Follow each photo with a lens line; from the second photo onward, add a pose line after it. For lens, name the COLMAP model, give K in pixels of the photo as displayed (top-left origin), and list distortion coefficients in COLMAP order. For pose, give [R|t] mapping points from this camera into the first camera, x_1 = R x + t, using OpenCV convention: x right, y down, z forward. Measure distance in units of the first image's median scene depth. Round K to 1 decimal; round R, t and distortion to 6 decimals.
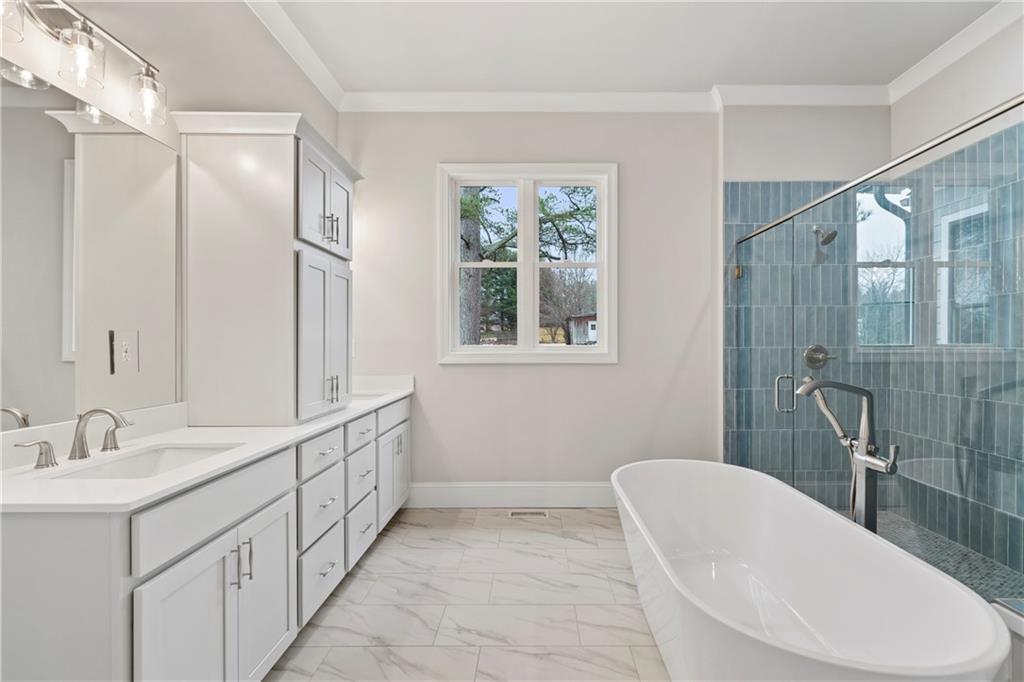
lens RADIAL K [[500.1, 0, 514.0], [0, 500.1, 351.5], [0, 0, 1]] dist [0.000966, 0.000243]
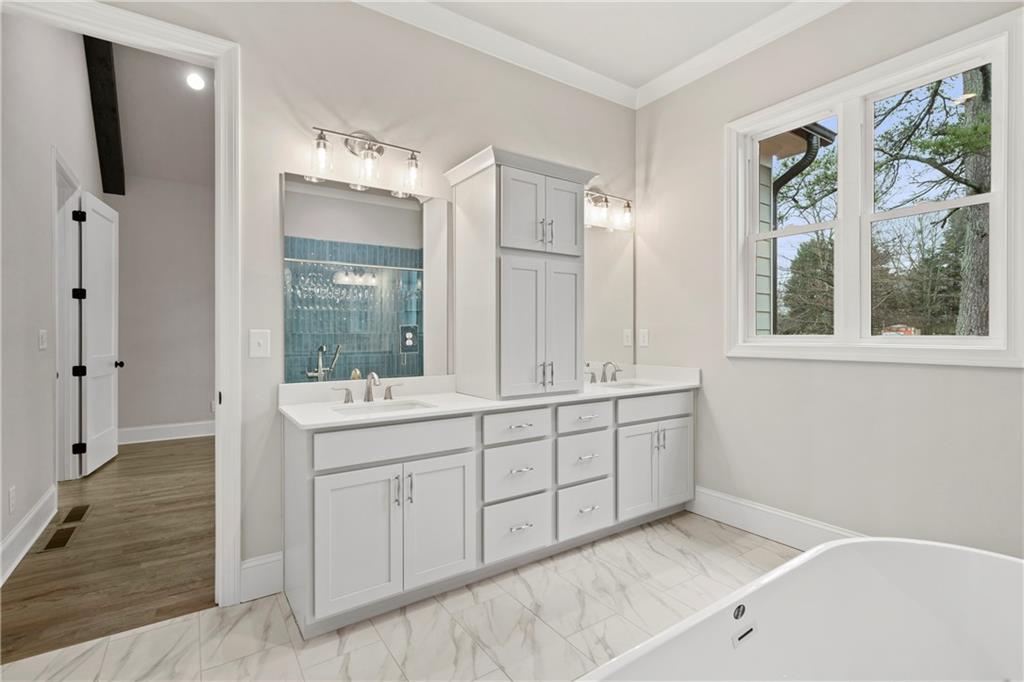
lens RADIAL K [[481.7, 0, 506.1], [0, 481.7, 343.6], [0, 0, 1]] dist [0.000609, 0.000478]
pose [[0.542120, 0.013987, -0.840185, 0.426419], [-0.011978, 0.999889, 0.008917, -0.001143], [0.840216, 0.005230, 0.542227, 0.288140]]
